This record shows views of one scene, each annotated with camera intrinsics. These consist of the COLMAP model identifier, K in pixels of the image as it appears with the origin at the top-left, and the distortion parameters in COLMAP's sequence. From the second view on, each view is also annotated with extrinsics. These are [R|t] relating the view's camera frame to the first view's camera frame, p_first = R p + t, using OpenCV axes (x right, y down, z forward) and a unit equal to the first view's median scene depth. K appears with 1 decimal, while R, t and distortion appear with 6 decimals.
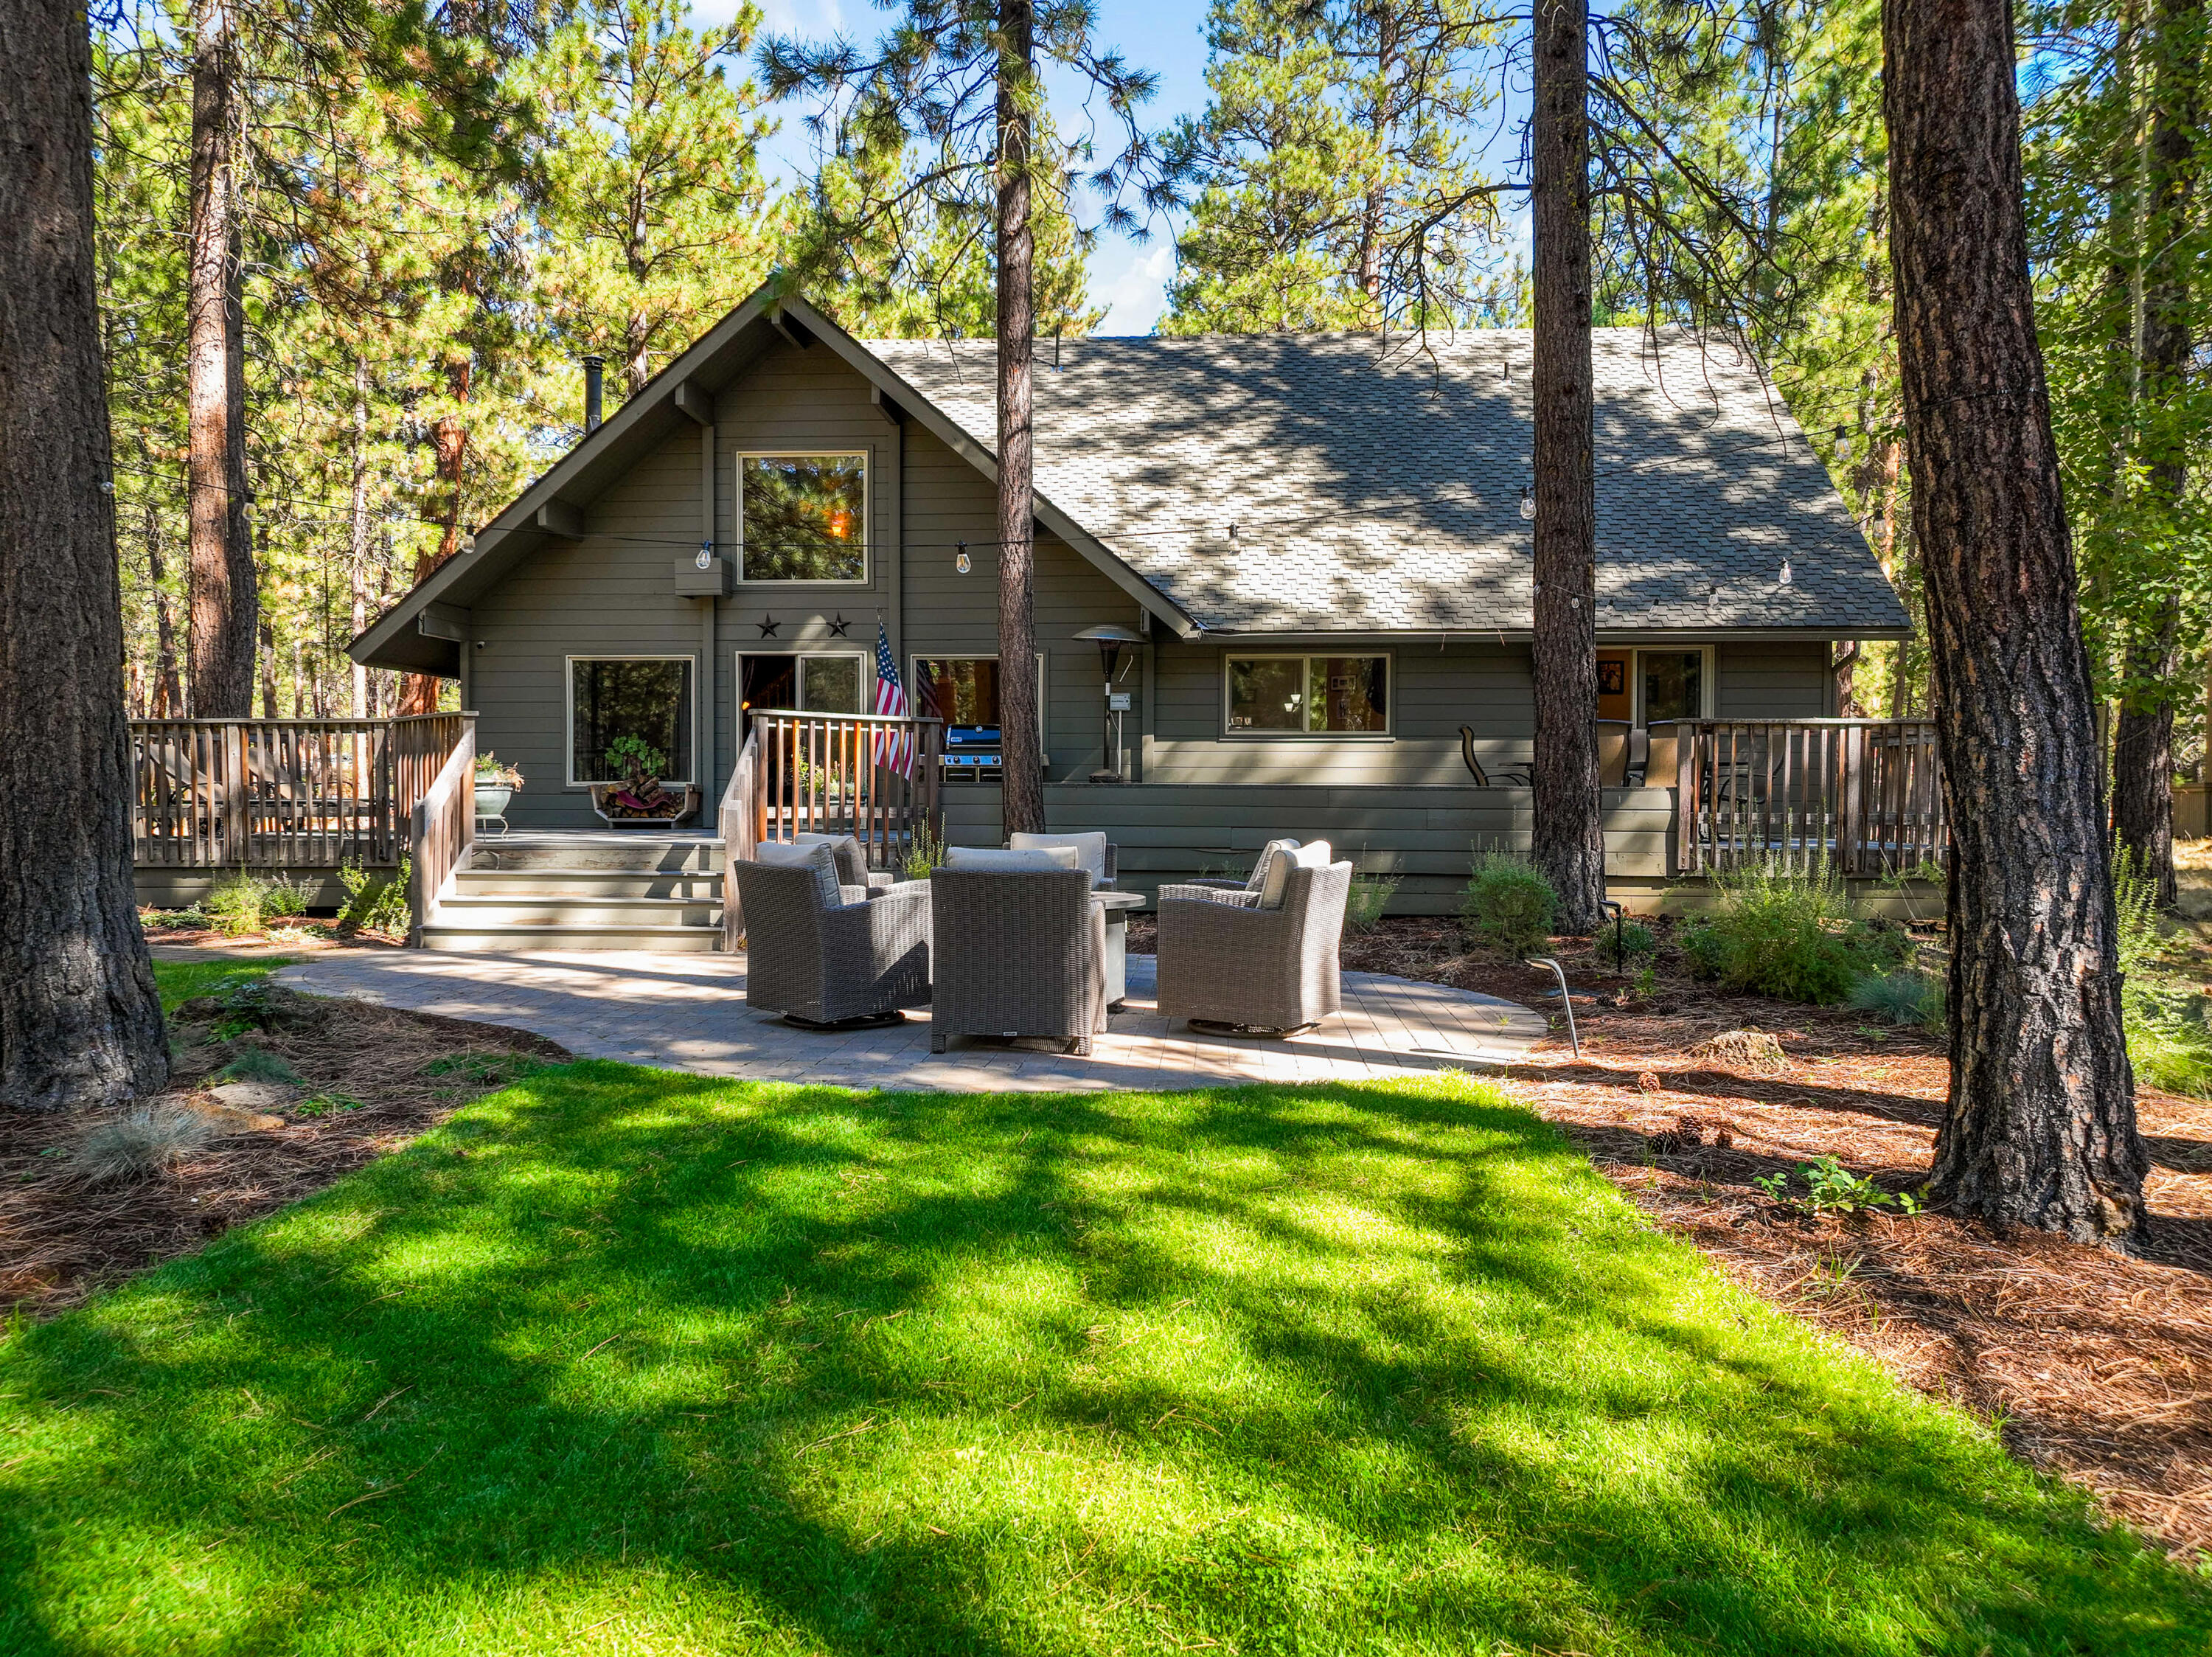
lens RADIAL K [[1499.7, 0, 1106.0], [0, 1499.7, 828.5], [0, 0, 1]] dist [-0.050495, 0.044284]
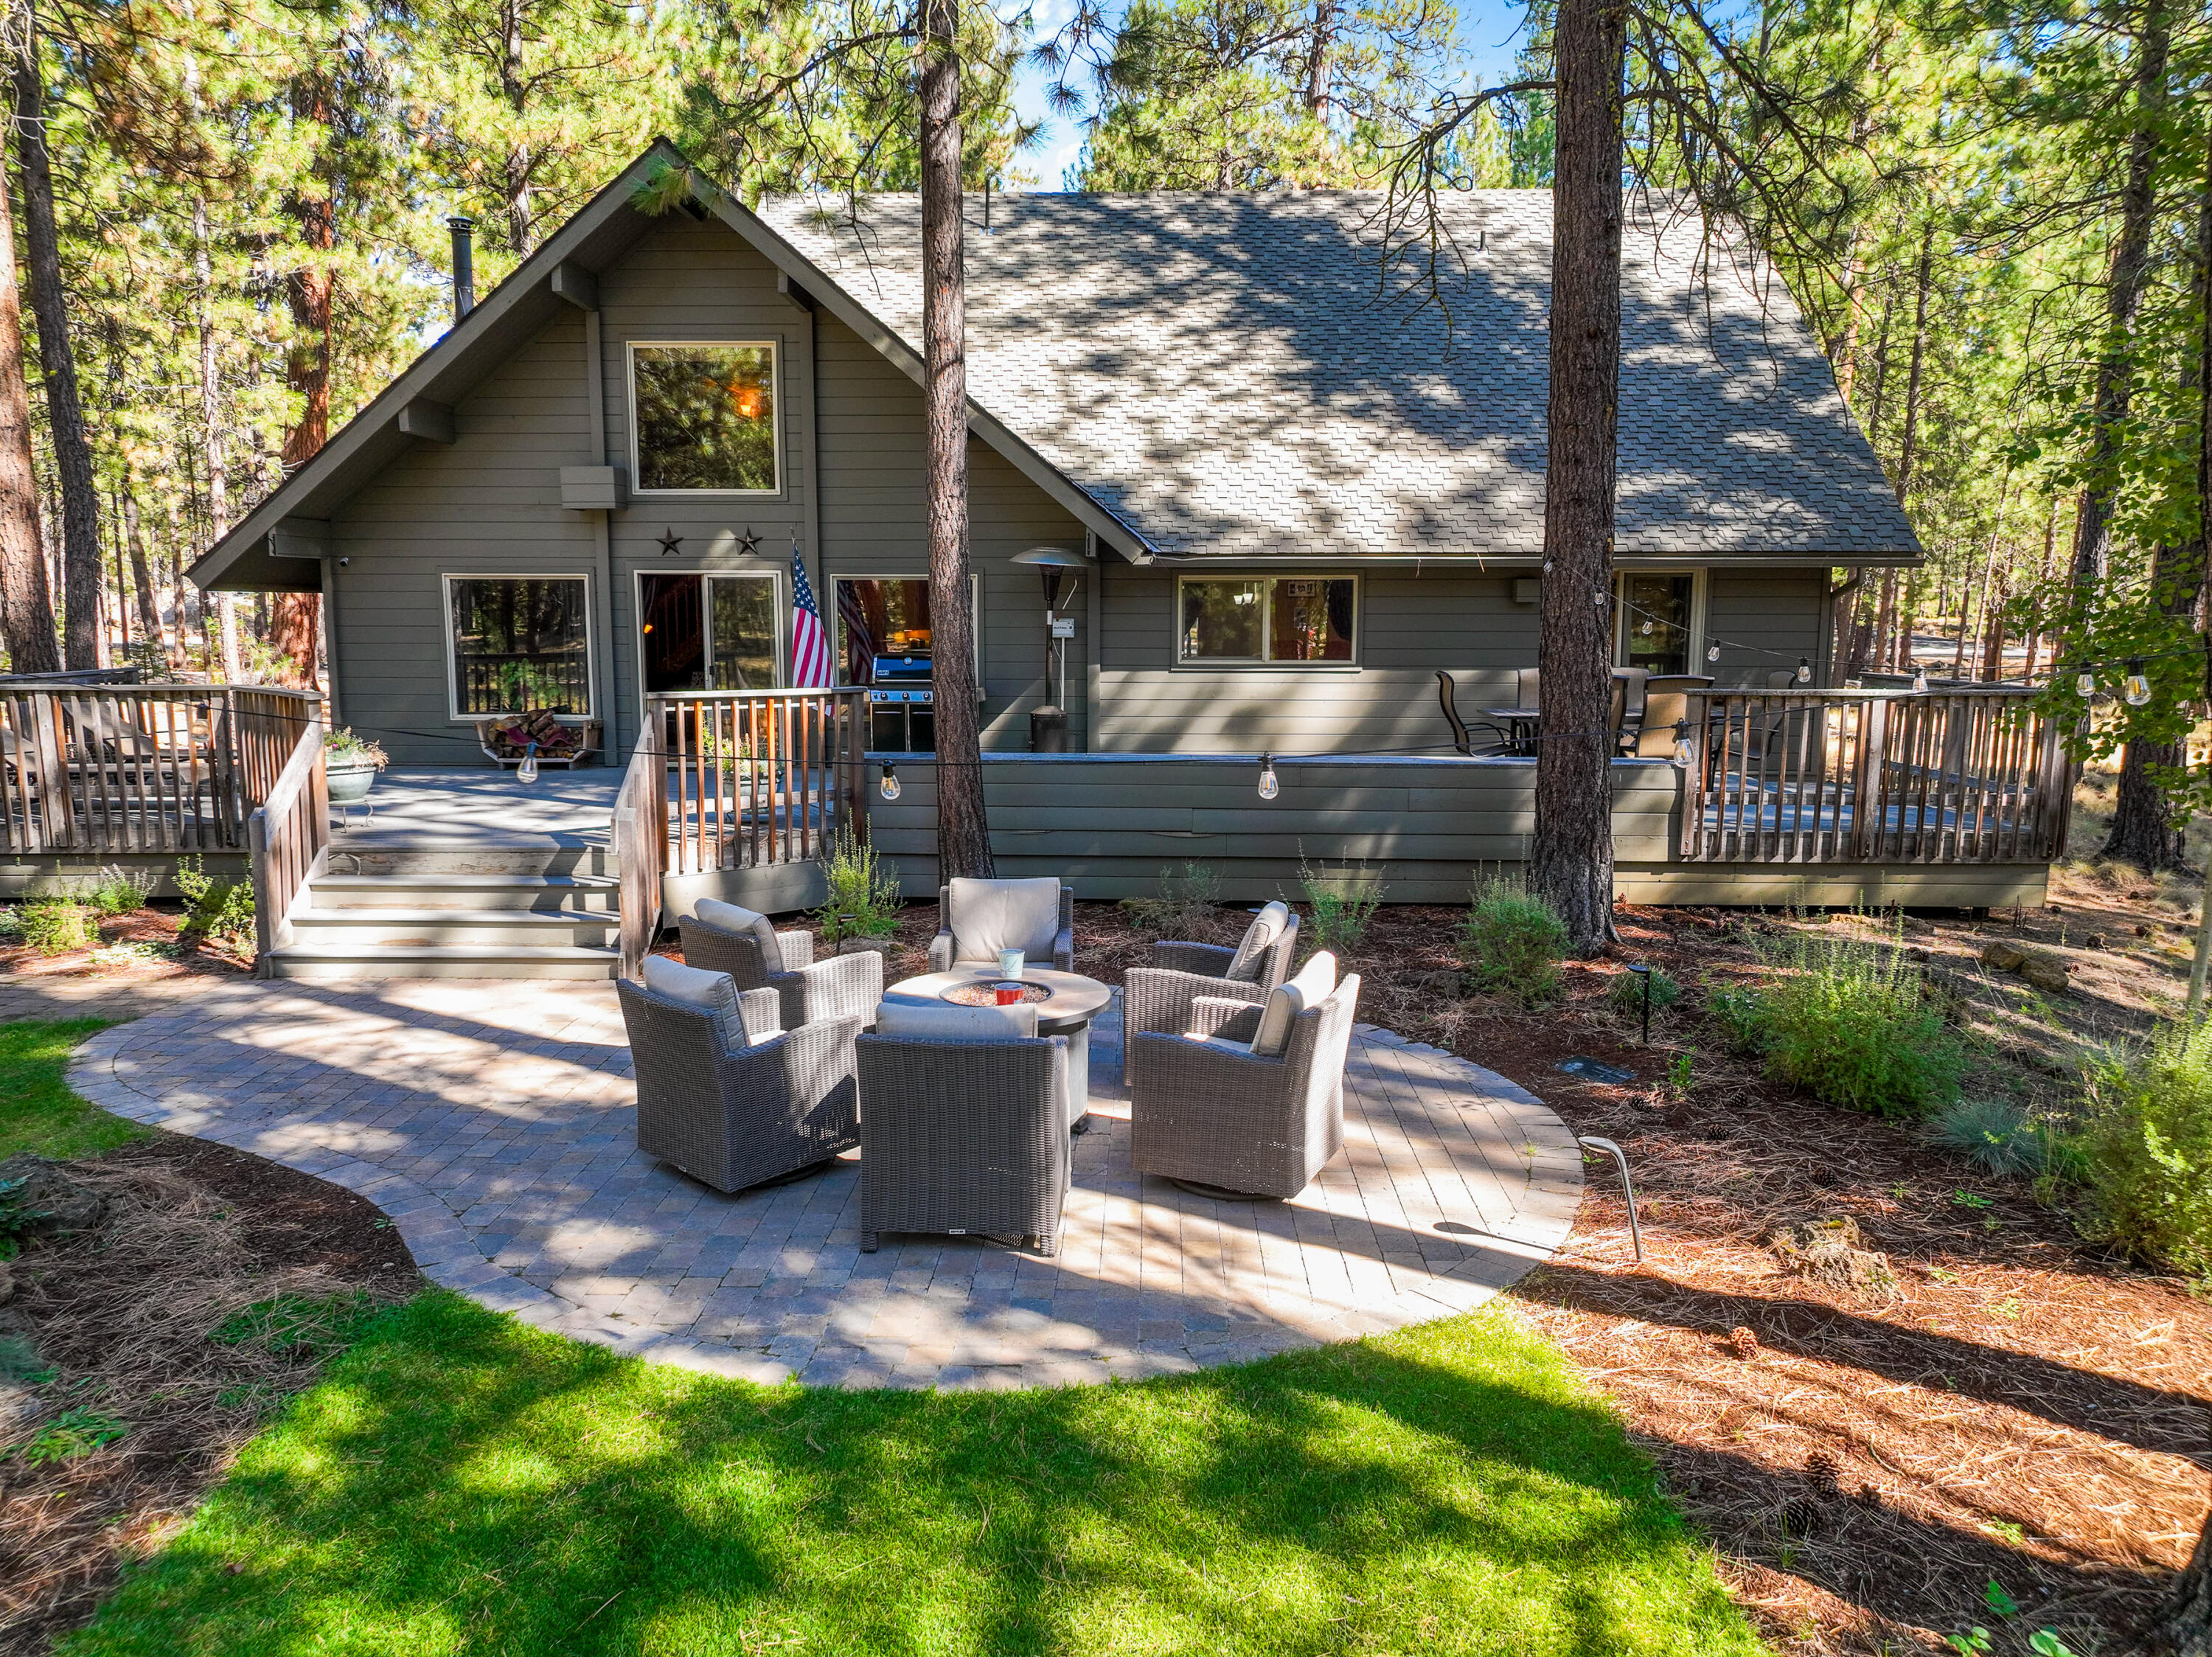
lens RADIAL K [[1499.7, 0, 1106.0], [0, 1499.7, 828.5], [0, 0, 1]] dist [-0.050495, 0.044284]
pose [[0.998904, -0.007864, 0.046138, -0.007498], [0.002344, 0.992953, 0.118487, -0.070981], [-0.046744, -0.118249, 0.991883, 0.082221]]
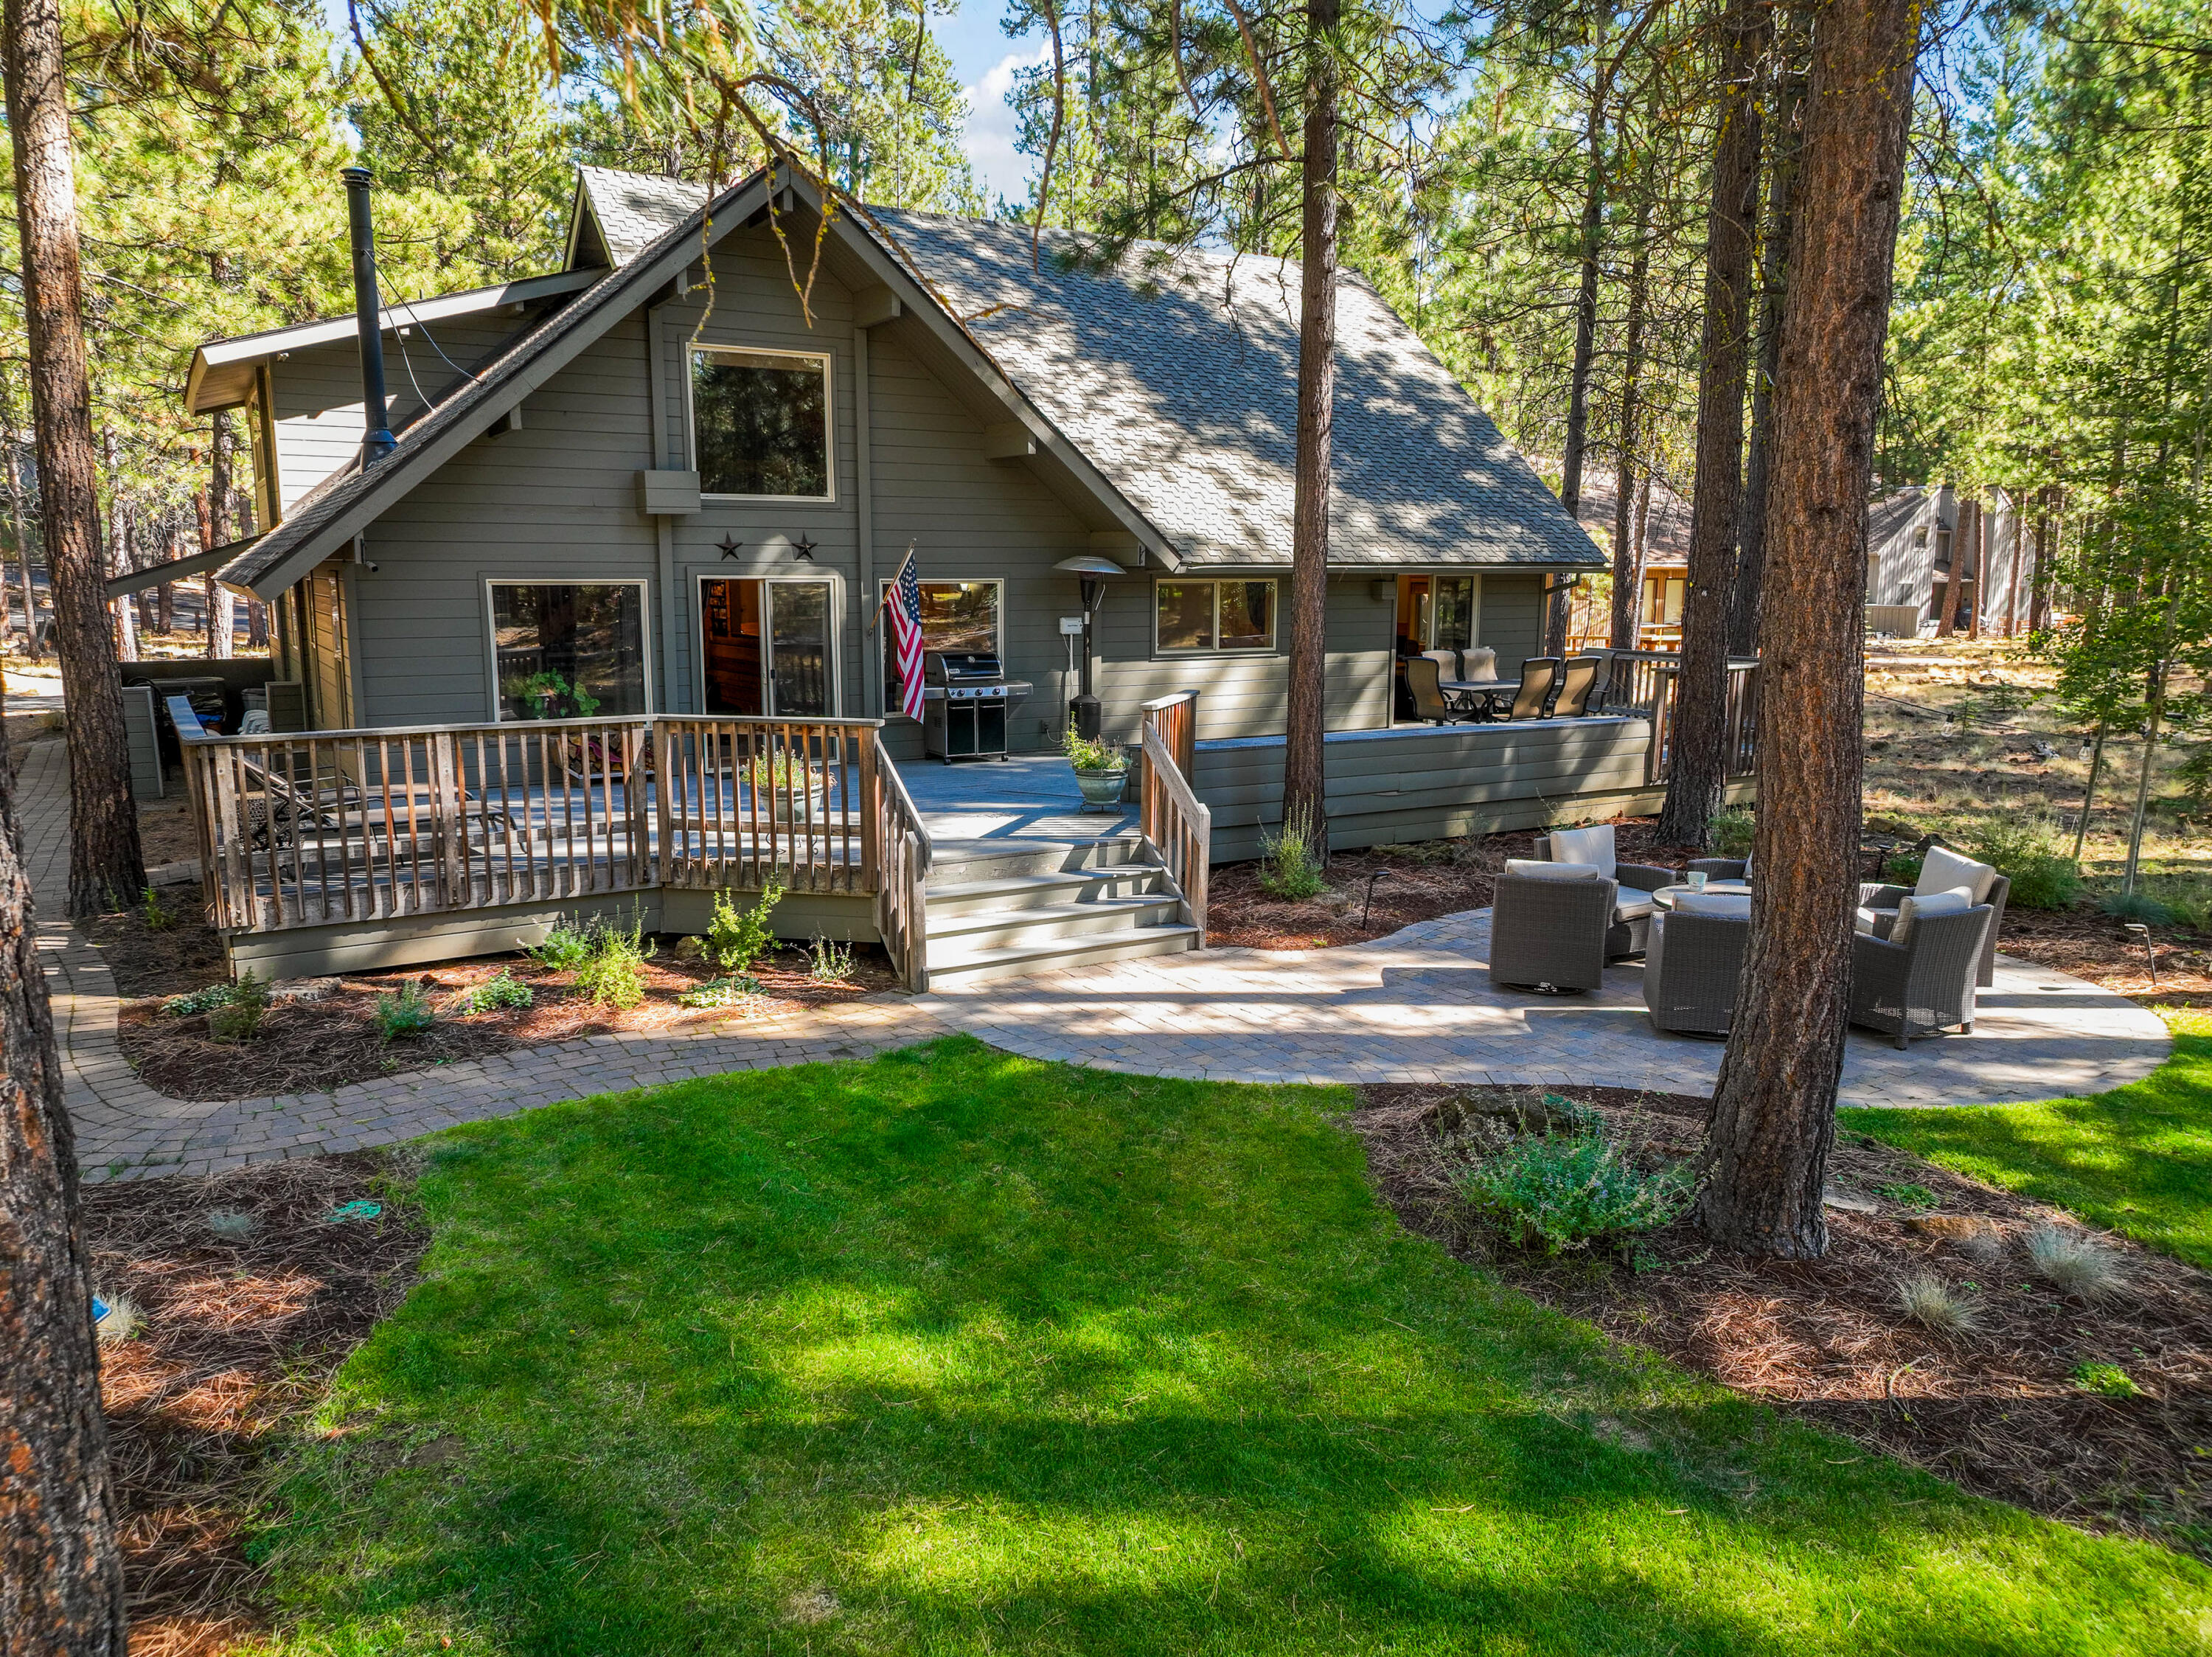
lens RADIAL K [[1499.7, 0, 1106.0], [0, 1499.7, 828.5], [0, 0, 1]] dist [-0.050495, 0.044284]
pose [[0.817641, -0.097031, 0.567492, -0.574108], [0.009300, 0.987793, 0.155495, -0.107060], [-0.575653, -0.121862, 0.808563, 0.127777]]
